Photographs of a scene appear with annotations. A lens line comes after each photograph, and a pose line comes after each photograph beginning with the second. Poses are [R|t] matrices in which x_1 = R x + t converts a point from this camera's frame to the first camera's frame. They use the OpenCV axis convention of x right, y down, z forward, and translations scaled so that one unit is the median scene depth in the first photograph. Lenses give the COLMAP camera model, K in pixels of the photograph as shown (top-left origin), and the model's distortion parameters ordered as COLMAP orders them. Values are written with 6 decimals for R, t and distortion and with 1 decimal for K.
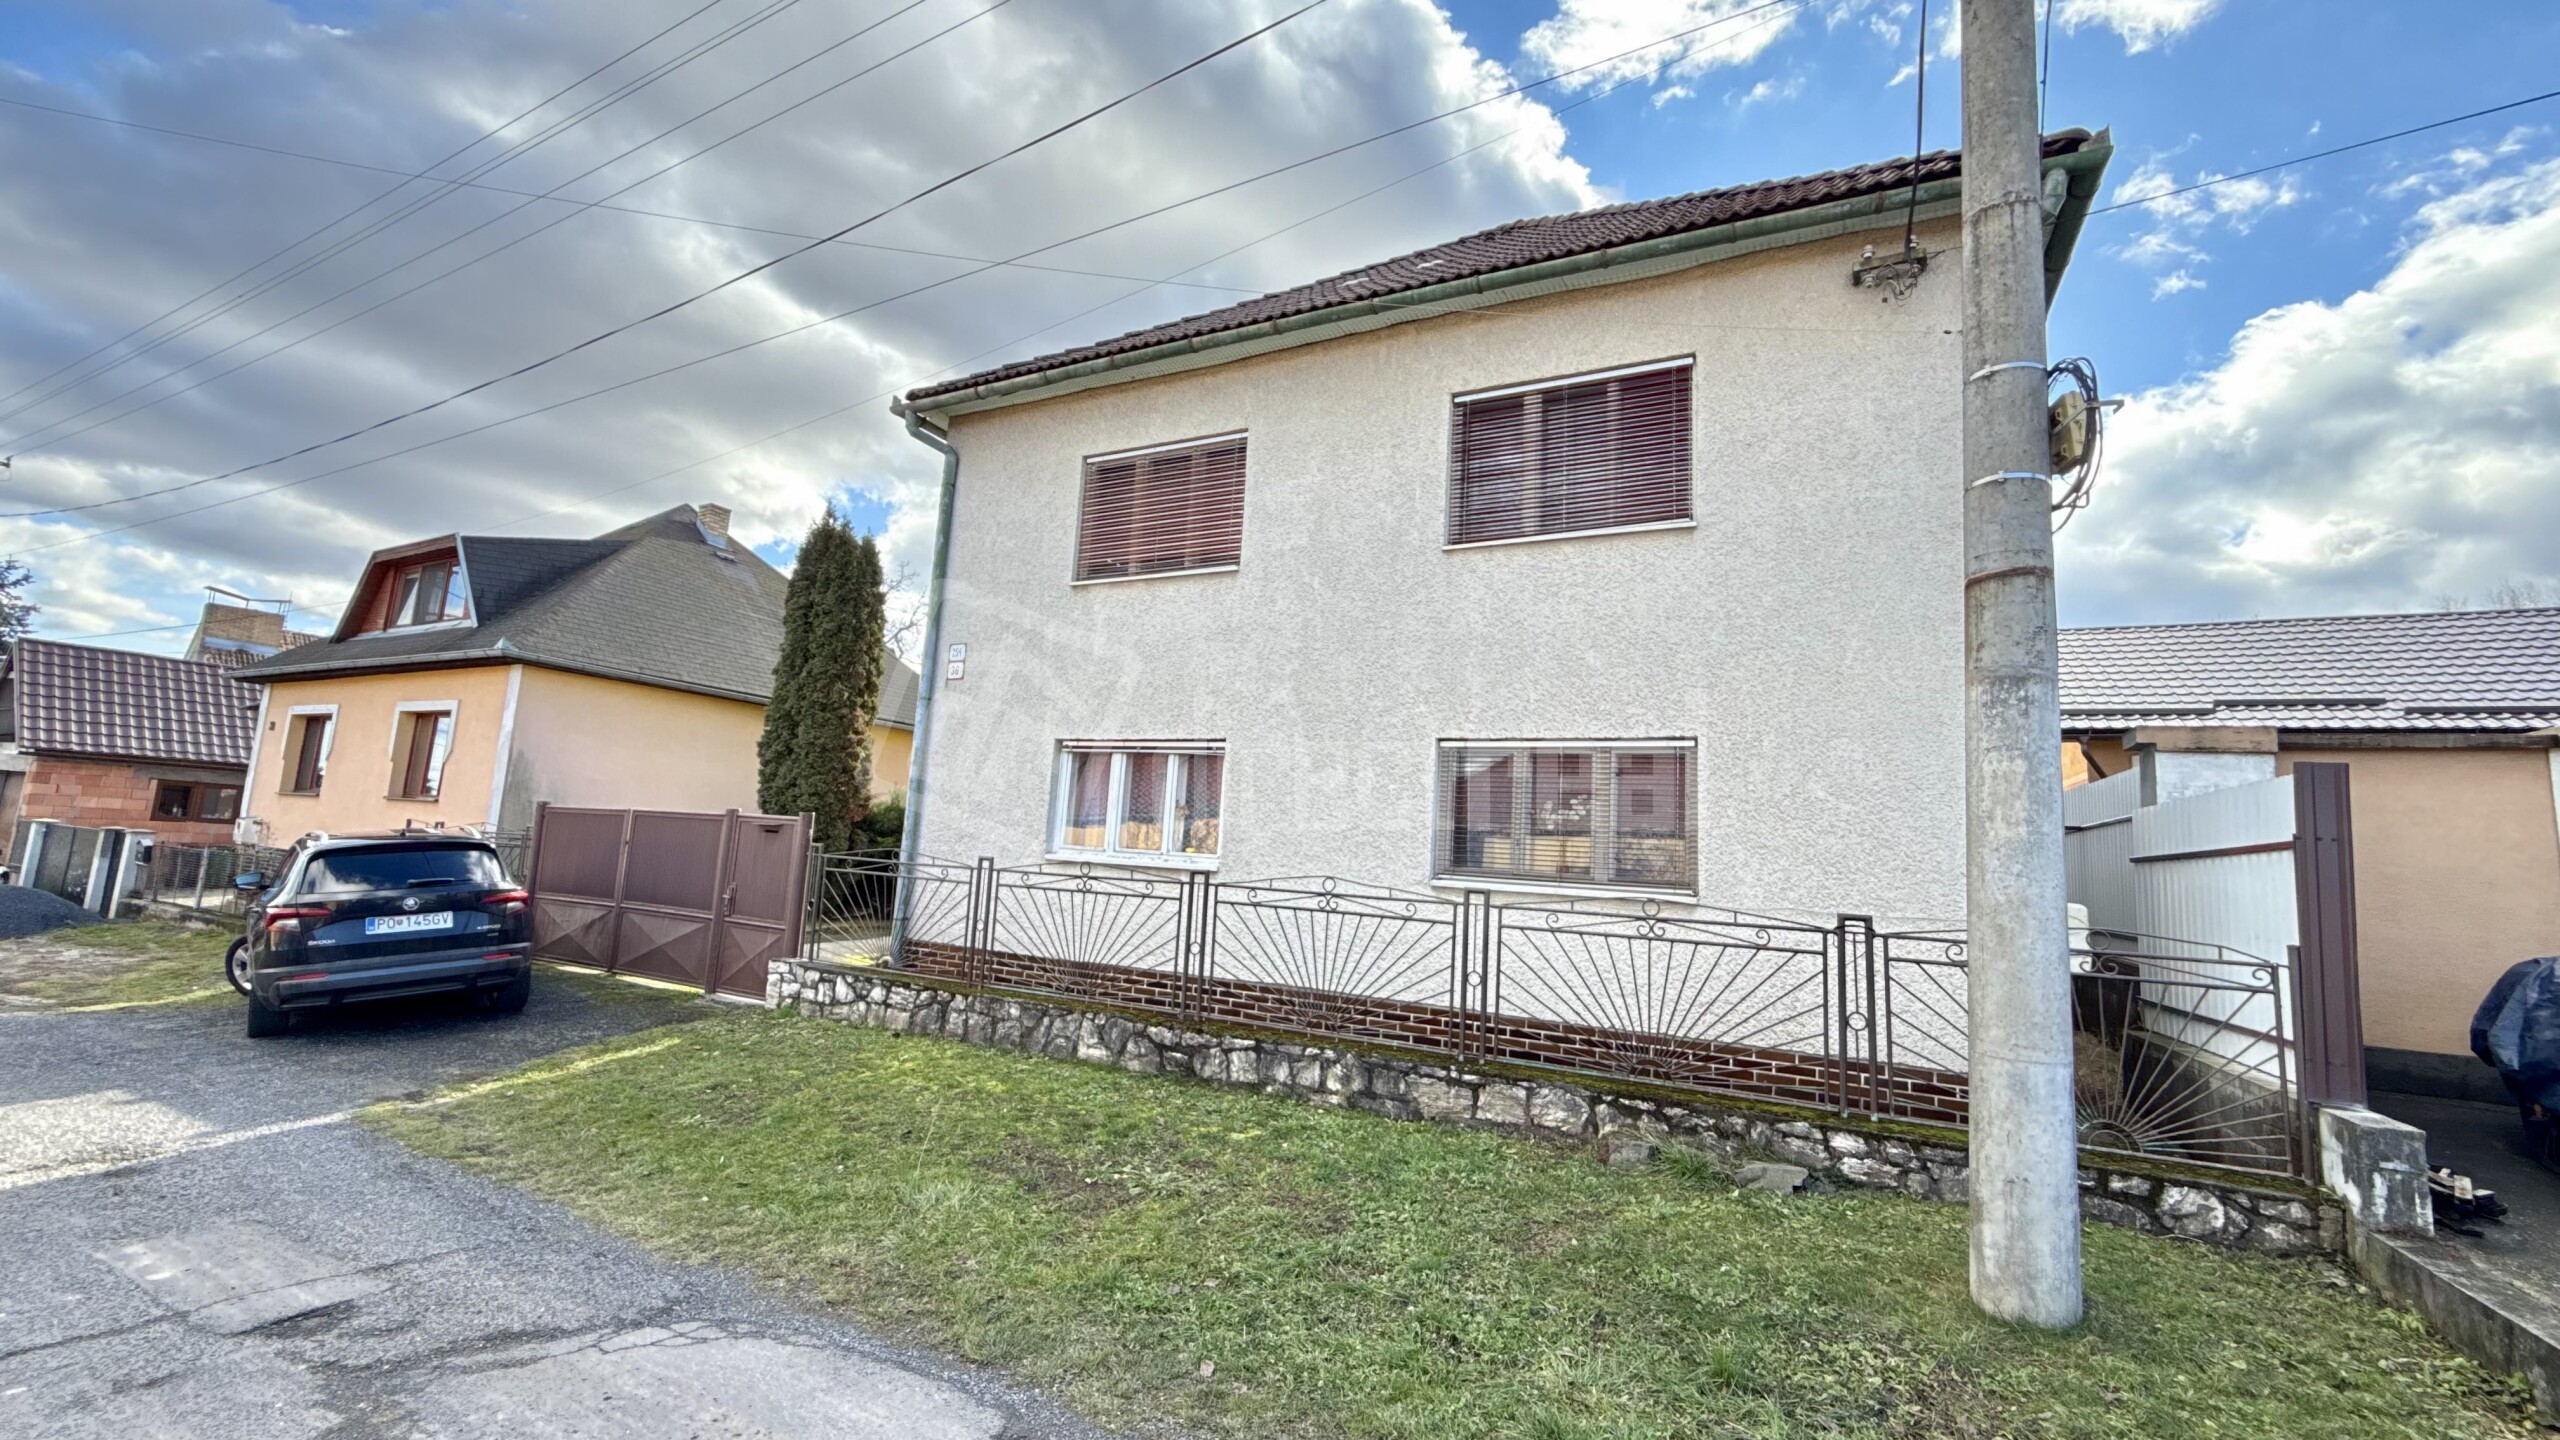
lens RADIAL K [[1034.0, 0, 1274.7], [0, 1034.0, 710.0], [0, 0, 1]] dist [0.000183, 0.000058]
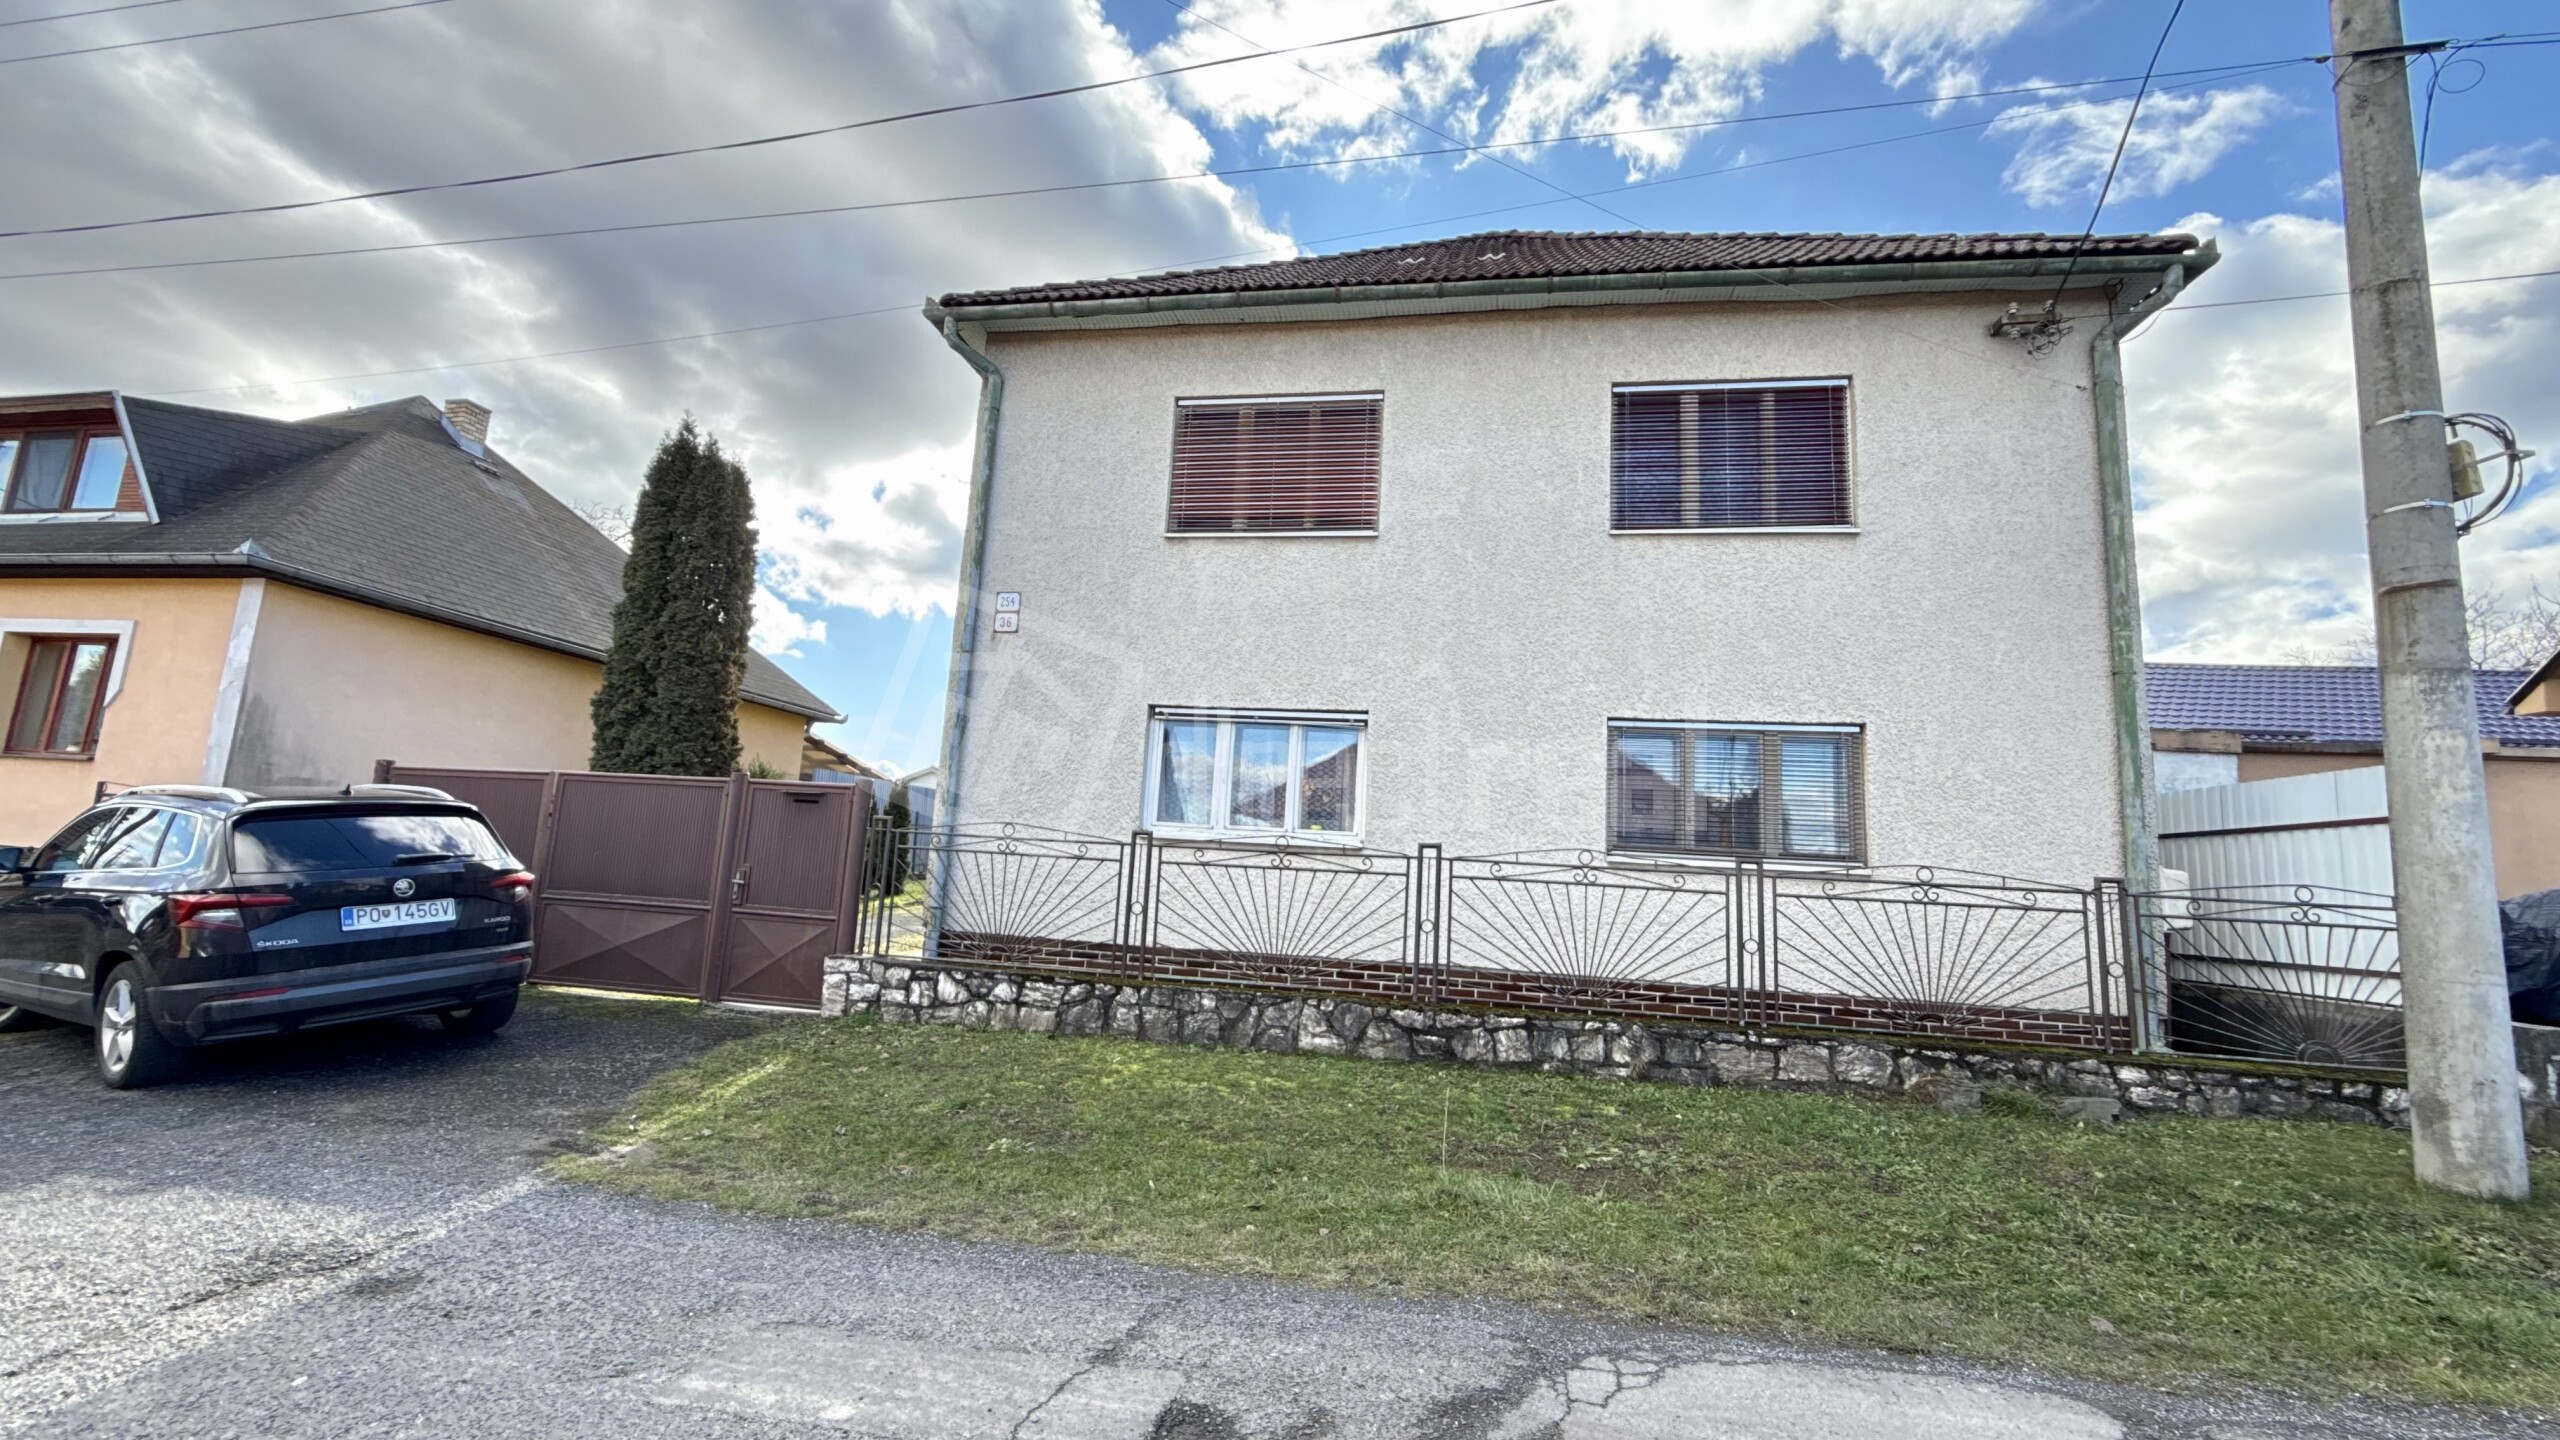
lens RADIAL K [[1034.0, 0, 1274.7], [0, 1034.0, 710.0], [0, 0, 1]] dist [0.000183, 0.000058]
pose [[0.951057, 0.043622, 0.305920, -0.509003], [-0.043987, 0.999016, -0.005702, 0.044023], [-0.305868, -0.008033, 0.952040, 0.141238]]
